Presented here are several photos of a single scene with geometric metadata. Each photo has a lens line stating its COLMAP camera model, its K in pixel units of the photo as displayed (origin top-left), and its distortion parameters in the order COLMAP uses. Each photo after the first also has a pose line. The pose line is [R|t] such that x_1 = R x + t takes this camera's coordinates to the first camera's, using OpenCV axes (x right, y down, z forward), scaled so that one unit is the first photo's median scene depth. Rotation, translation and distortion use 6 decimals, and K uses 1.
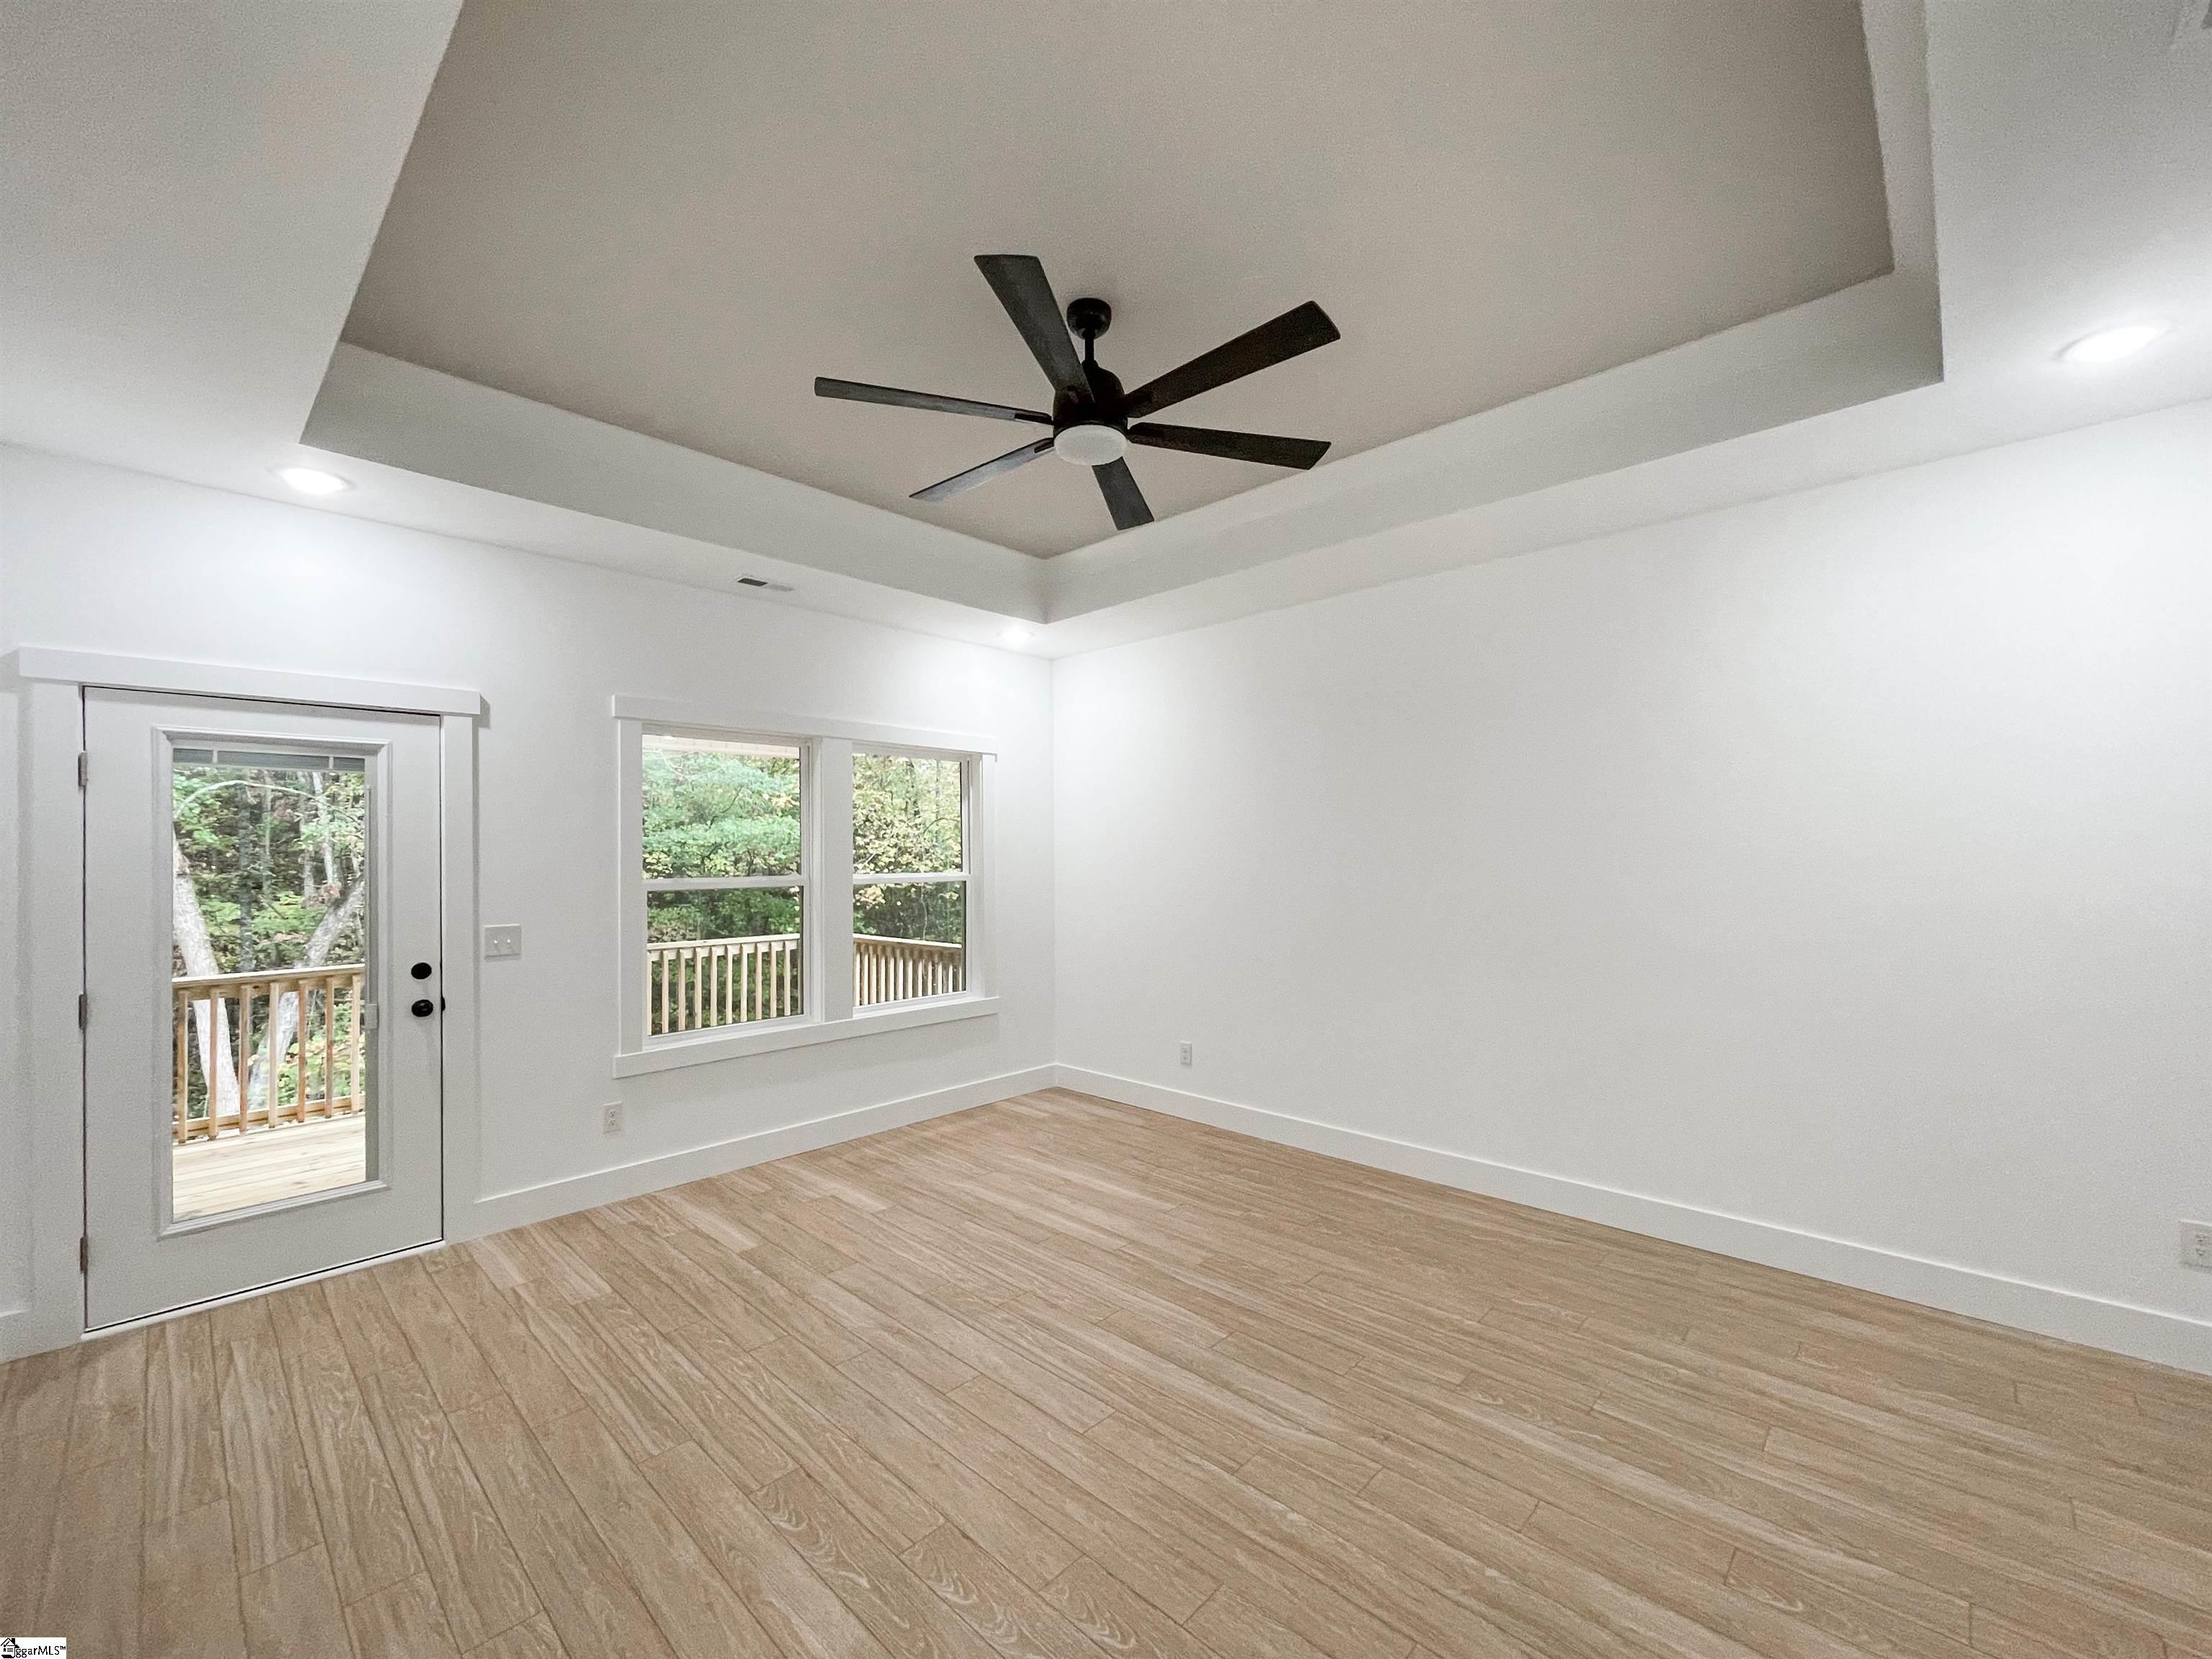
lens RADIAL K [[895.9, 0, 1101.2], [0, 895.9, 842.3], [0, 0, 1]] dist [-0.003788, -0.000023]
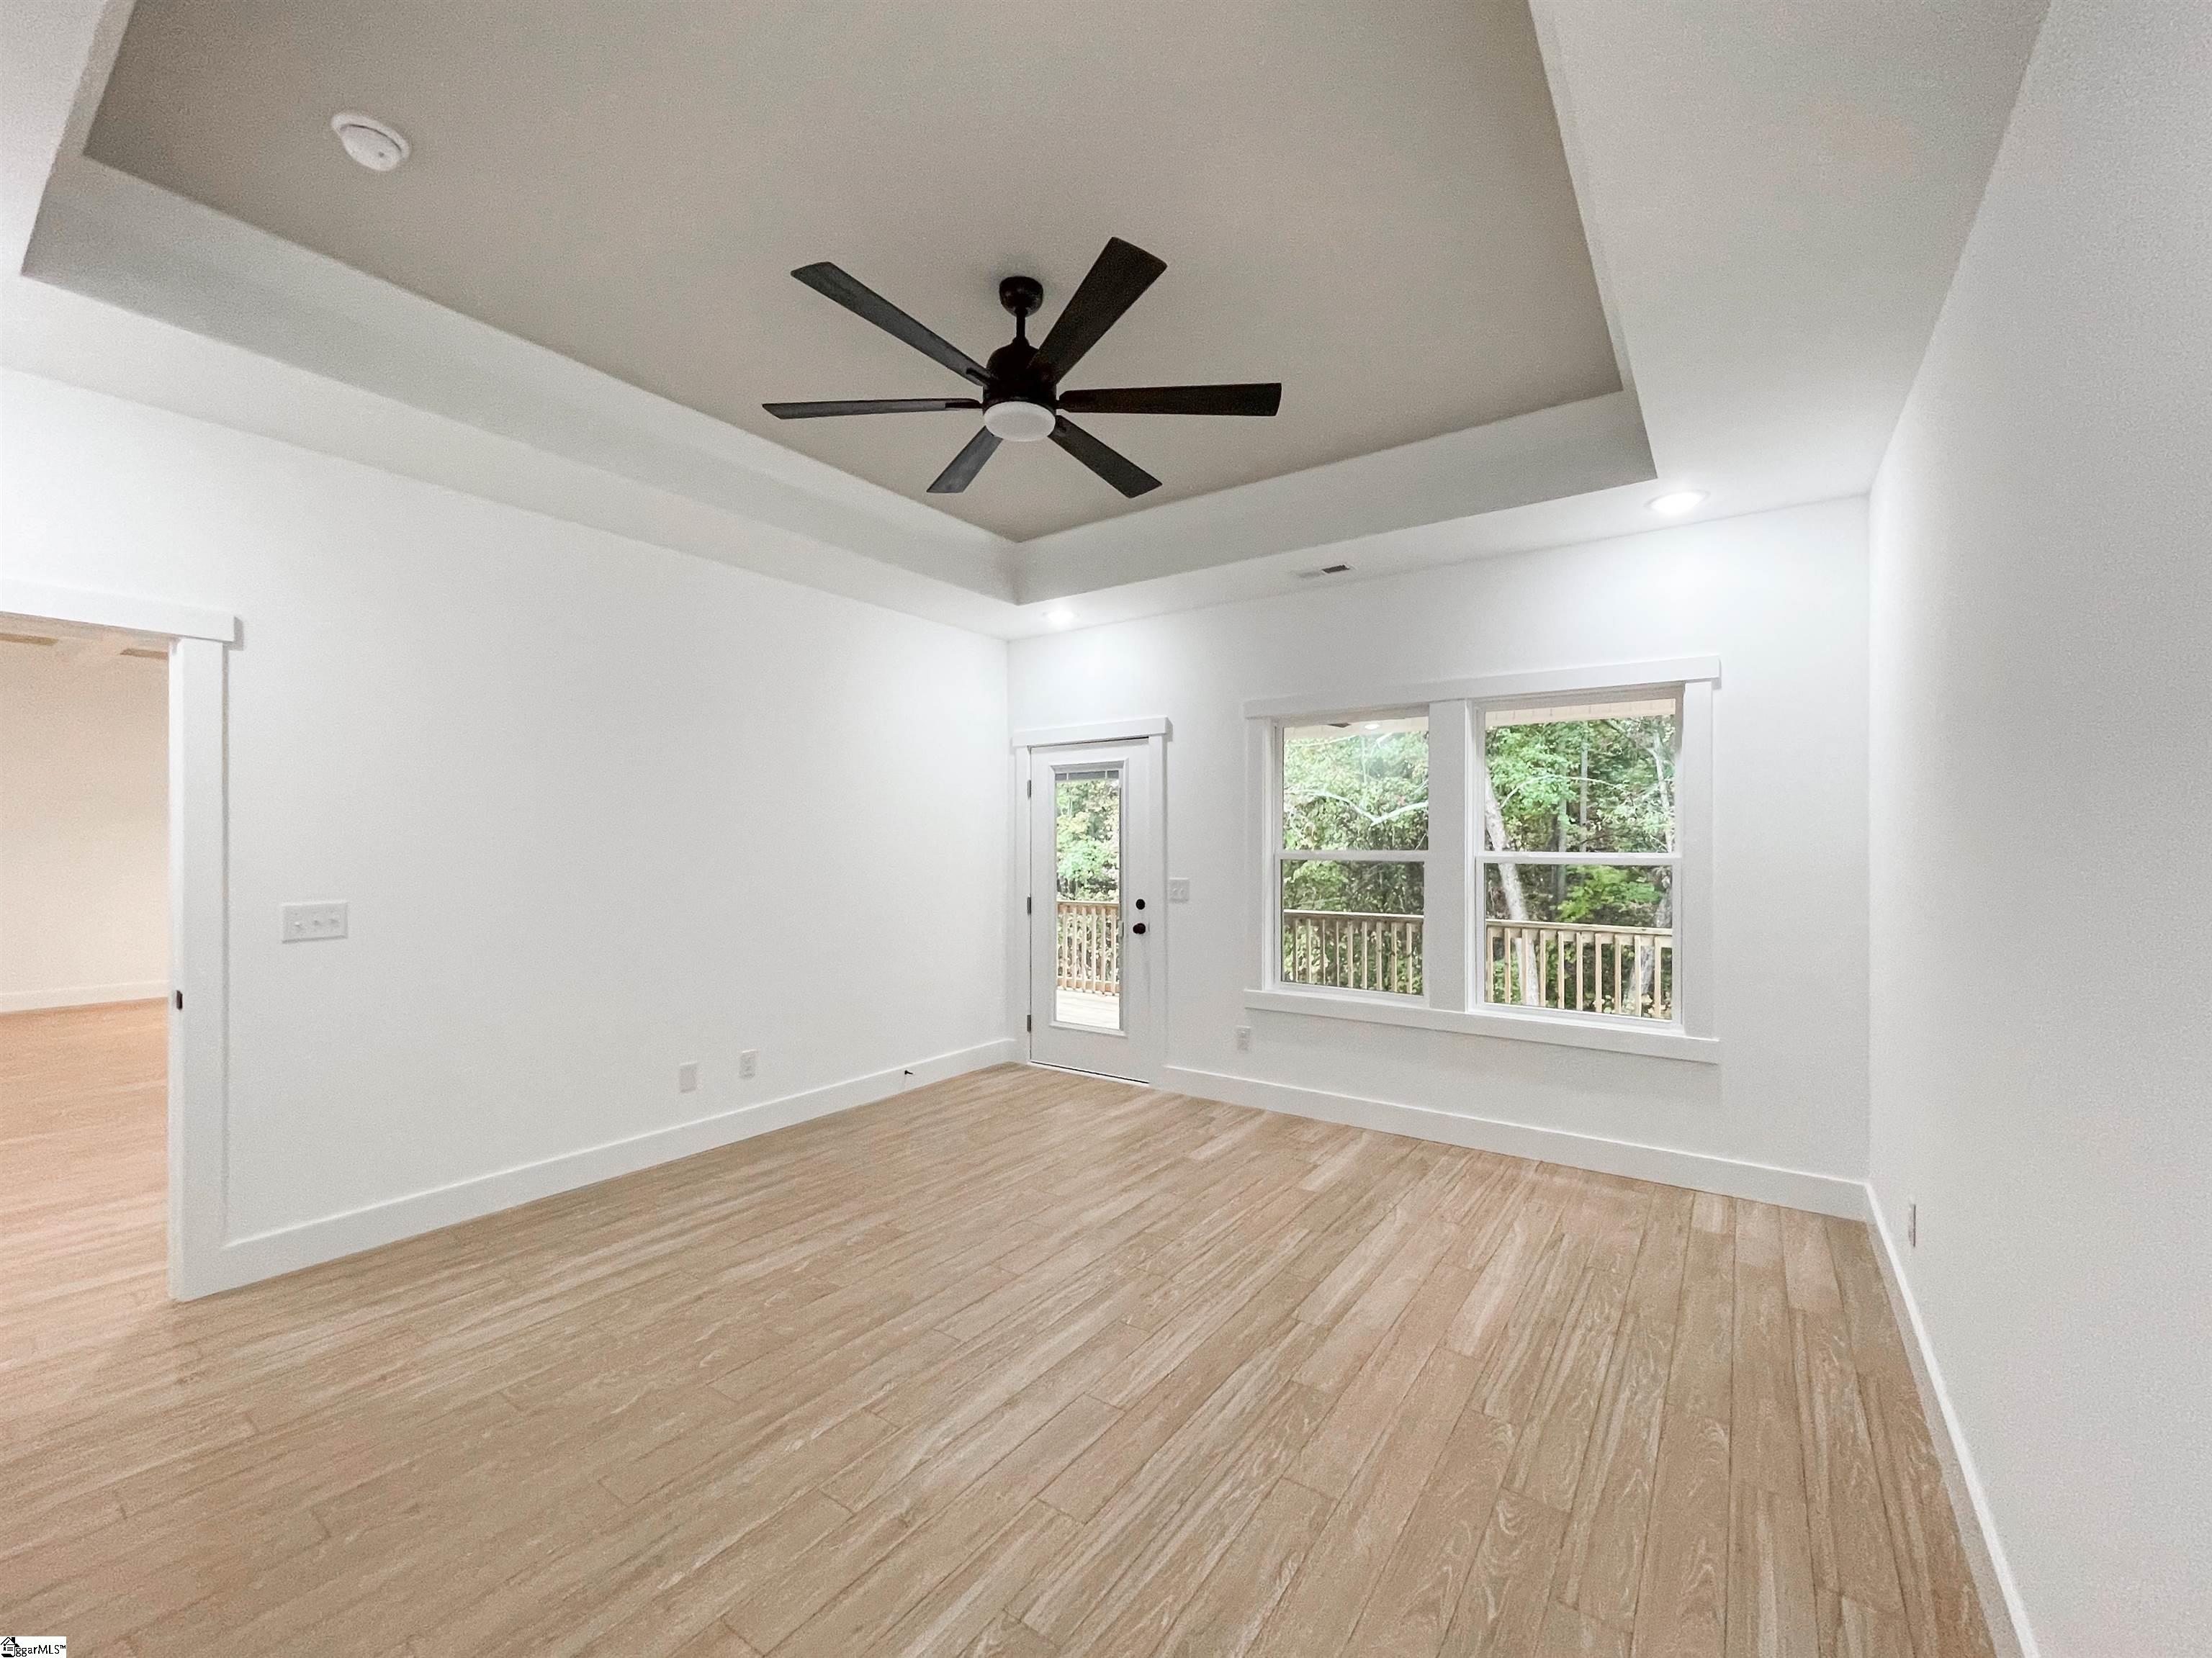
lens RADIAL K [[895.8, 0, 1084.8], [0, 895.8, 827.1], [0, 0, 1]] dist [-0.003788, -0.000023]
pose [[0.148347, -0.008928, -0.988895, 0.717201], [0.010287, 0.999919, -0.007484, 0.020472], [0.988882, -0.009062, 0.148427, 0.645555]]
